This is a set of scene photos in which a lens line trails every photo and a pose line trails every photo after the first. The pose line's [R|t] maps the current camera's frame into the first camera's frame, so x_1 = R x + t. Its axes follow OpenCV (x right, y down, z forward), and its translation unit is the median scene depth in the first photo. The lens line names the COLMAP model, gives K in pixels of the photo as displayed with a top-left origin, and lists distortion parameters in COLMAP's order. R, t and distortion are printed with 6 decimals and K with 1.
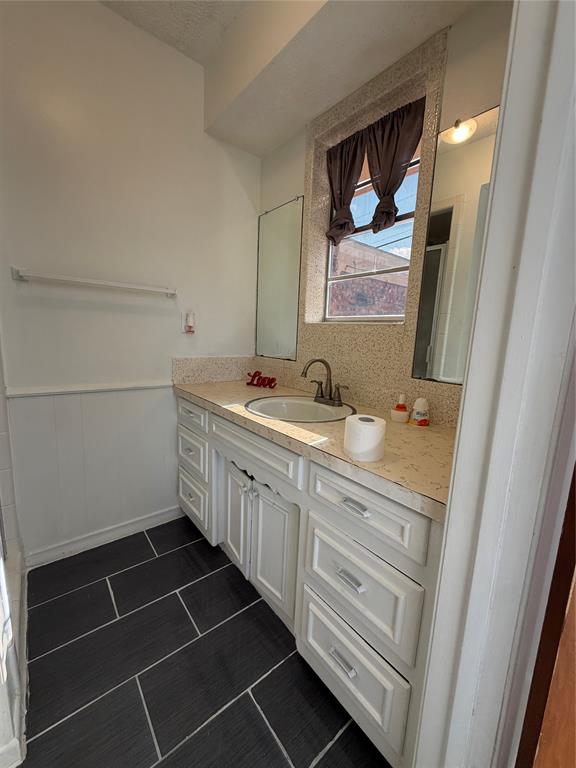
lens RADIAL K [[307.8, 0, 285.9], [0, 307.8, 383.2], [0, 0, 1]] dist [0.001899, 0.000338]
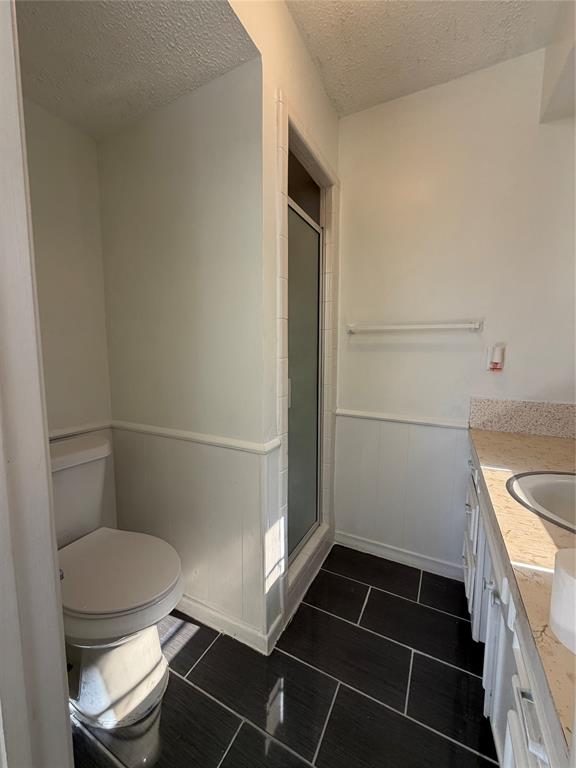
lens RADIAL K [[307.8, 0, 285.7], [0, 307.8, 383.0], [0, 0, 1]] dist [0.001899, 0.000338]
pose [[0.397237, 0.054472, -0.916098, 0.277673], [-0.133829, 0.991004, 0.000895, -0.063070], [0.907906, 0.122245, 0.400953, 0.175737]]
